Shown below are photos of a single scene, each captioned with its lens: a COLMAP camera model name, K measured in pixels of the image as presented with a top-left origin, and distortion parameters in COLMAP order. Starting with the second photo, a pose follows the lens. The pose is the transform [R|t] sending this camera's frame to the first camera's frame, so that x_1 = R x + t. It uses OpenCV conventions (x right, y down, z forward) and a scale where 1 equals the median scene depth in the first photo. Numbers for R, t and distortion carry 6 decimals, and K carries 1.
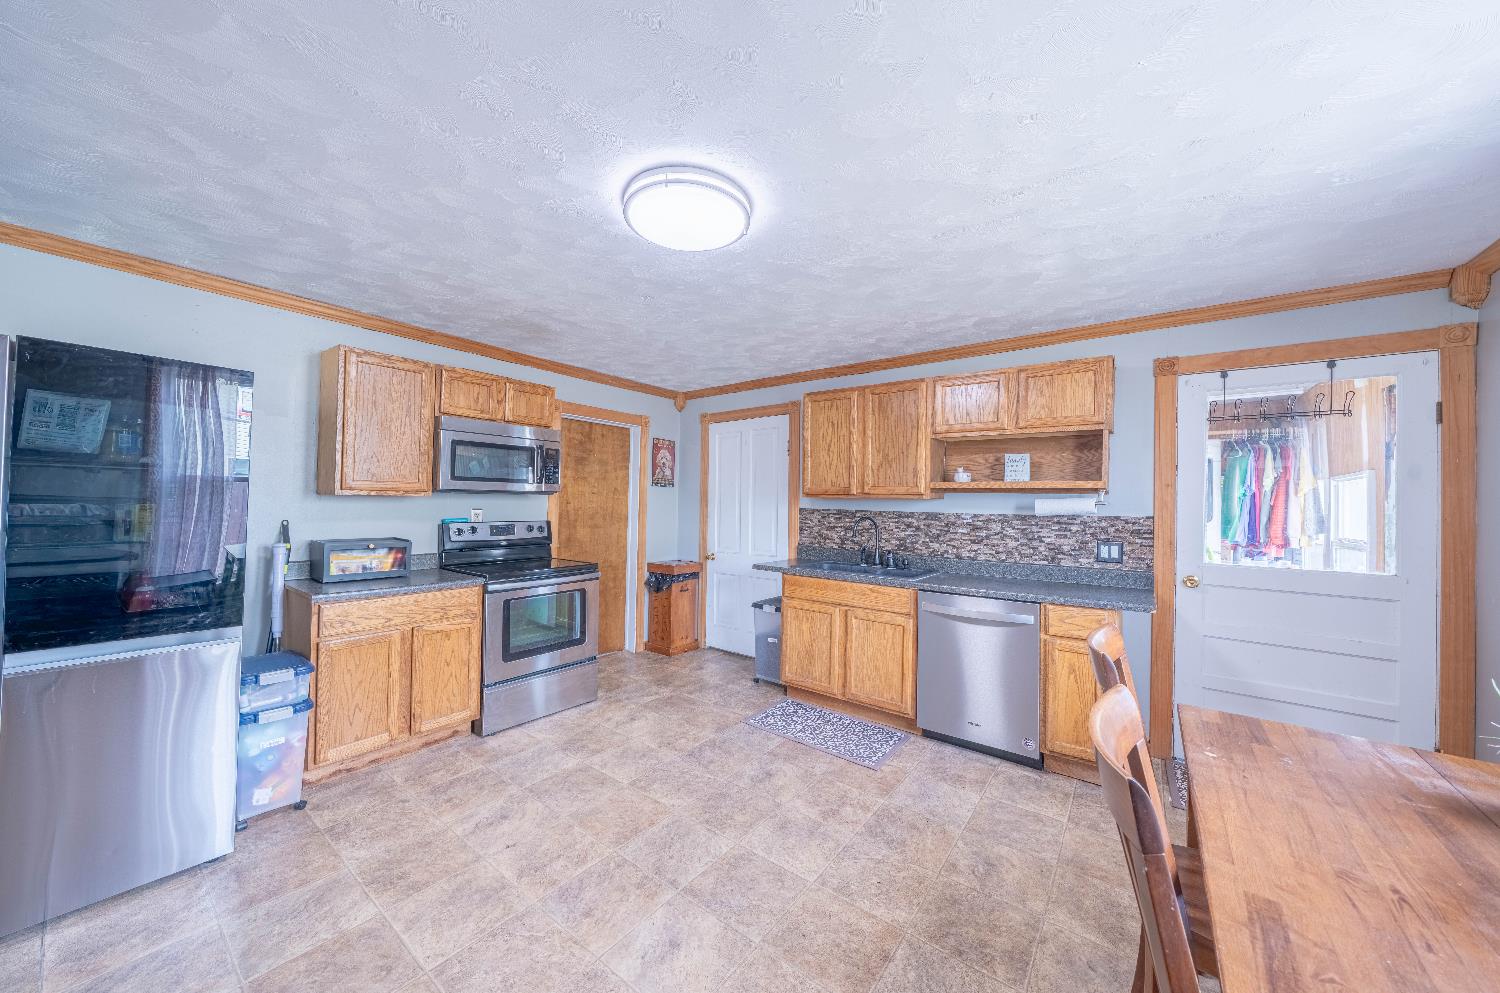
lens RADIAL K [[523.4, 0, 739.0], [0, 523.4, 497.3], [0, 0, 1]] dist [-0.000826, 0.000063]
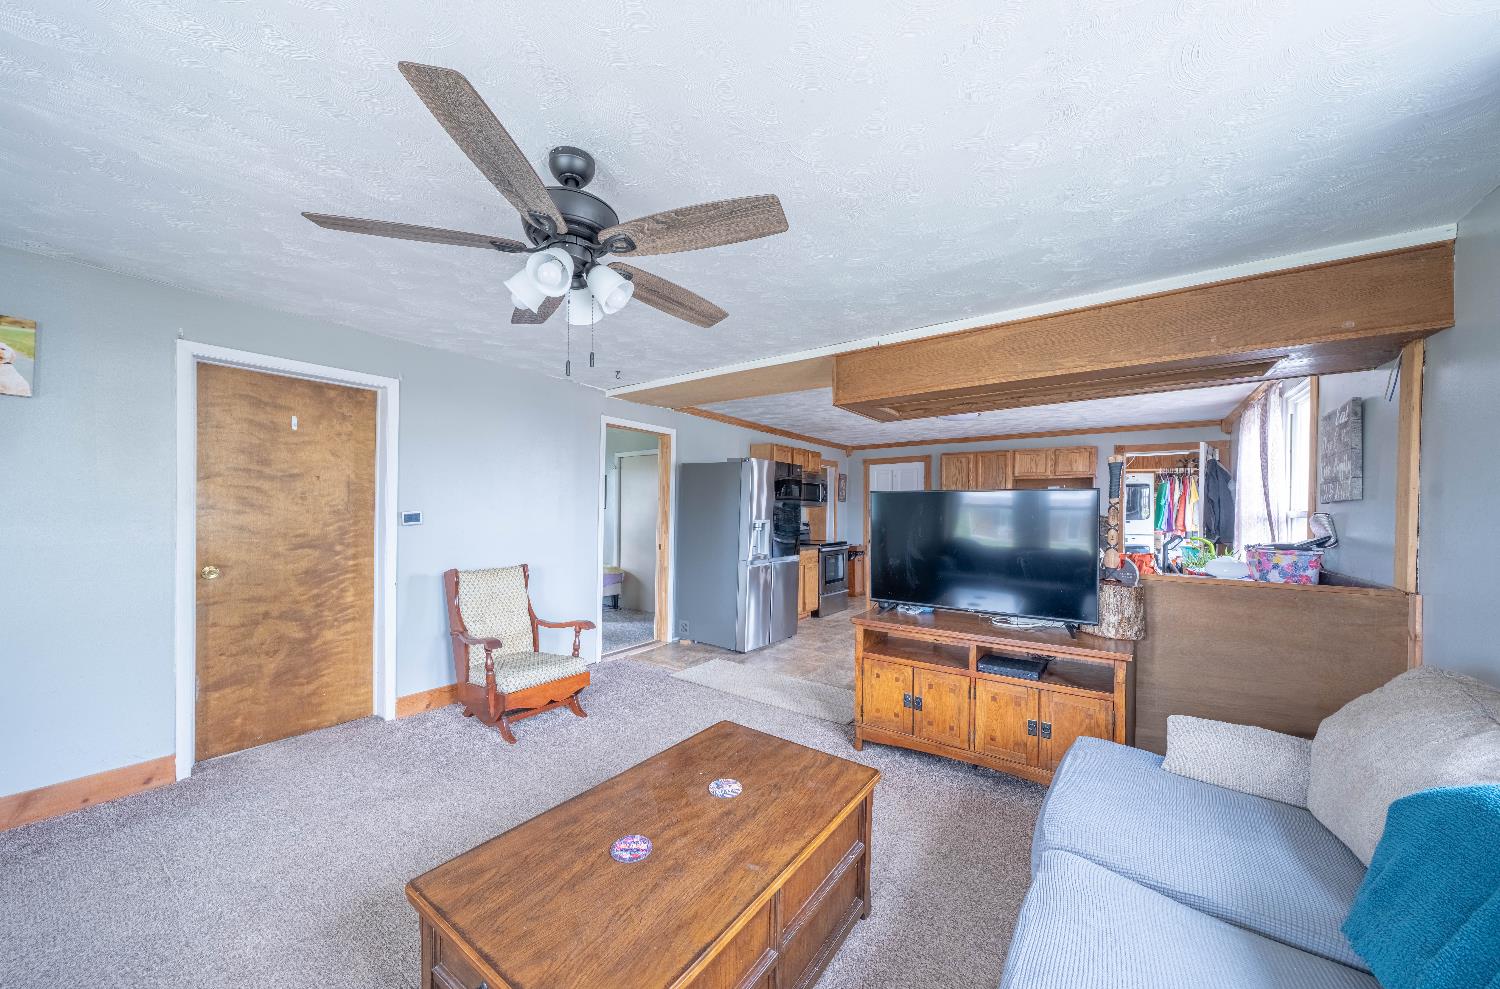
lens RADIAL K [[523.4, 0, 750.7], [0, 523.4, 511.0], [0, 0, 1]] dist [-0.000826, 0.000063]
pose [[0.999155, -0.008627, 0.040190, -0.788639], [0.008246, 0.999920, 0.009628, -0.012551], [-0.040269, -0.009289, 0.999146, -1.085636]]
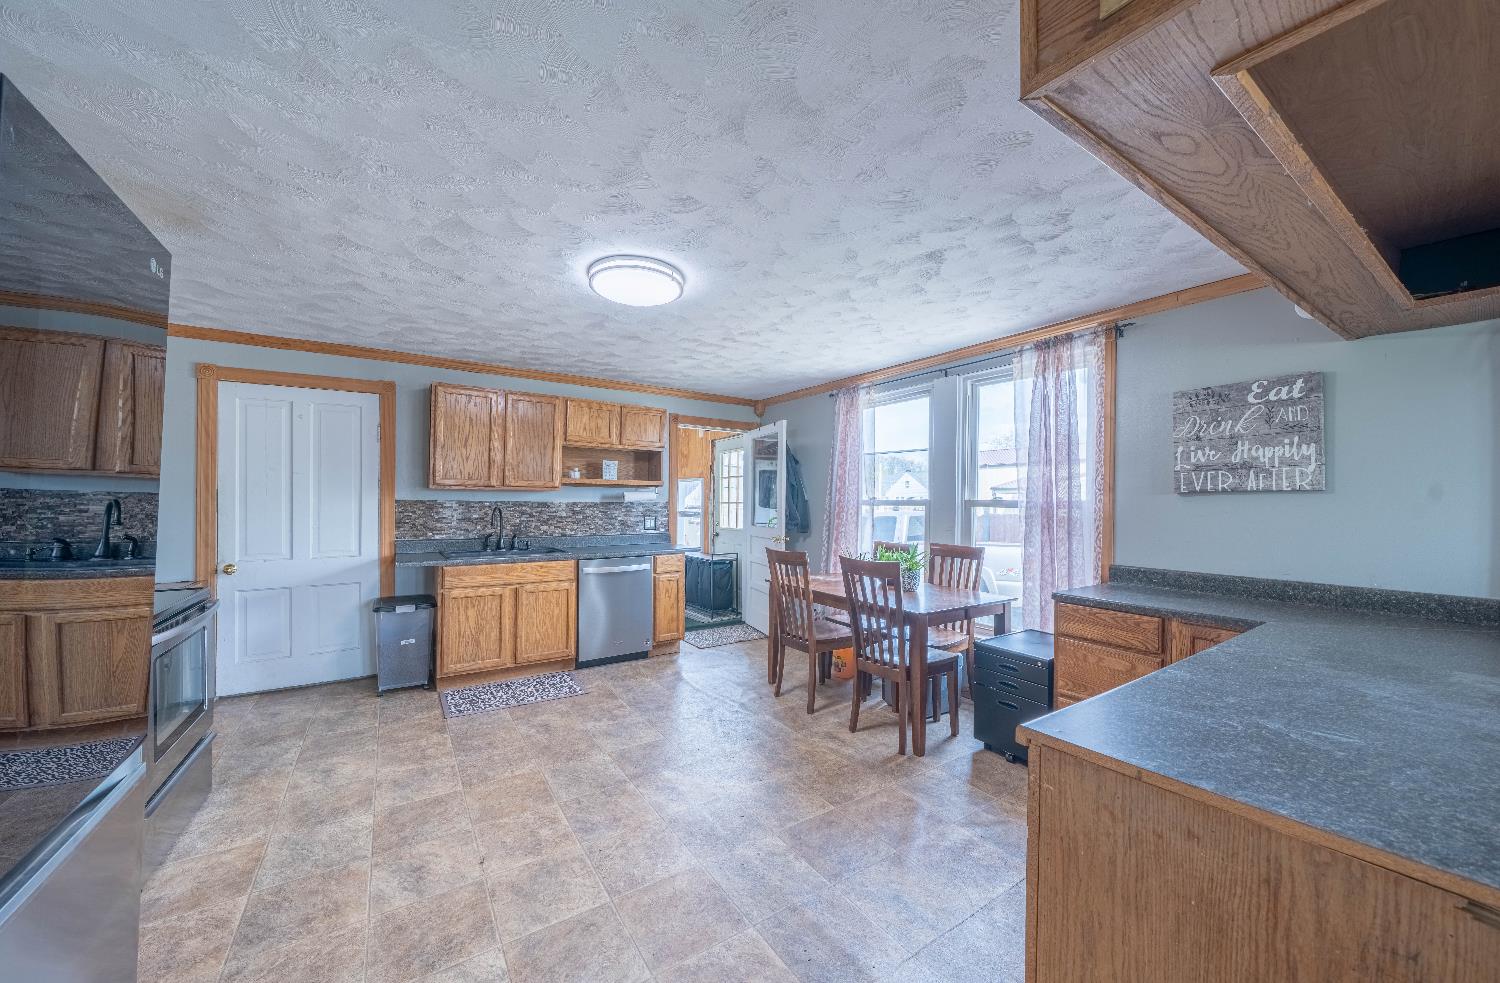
lens RADIAL K [[521.9, 0, 737.8], [0, 521.9, 495.8], [0, 0, 1]] dist [-0.001579, 0.000010]
pose [[0.336538, -0.005564, 0.941653, -0.731651], [-0.009627, 0.999910, 0.009349, -0.001754], [-0.941621, -0.012211, 0.336455, 0.164637]]
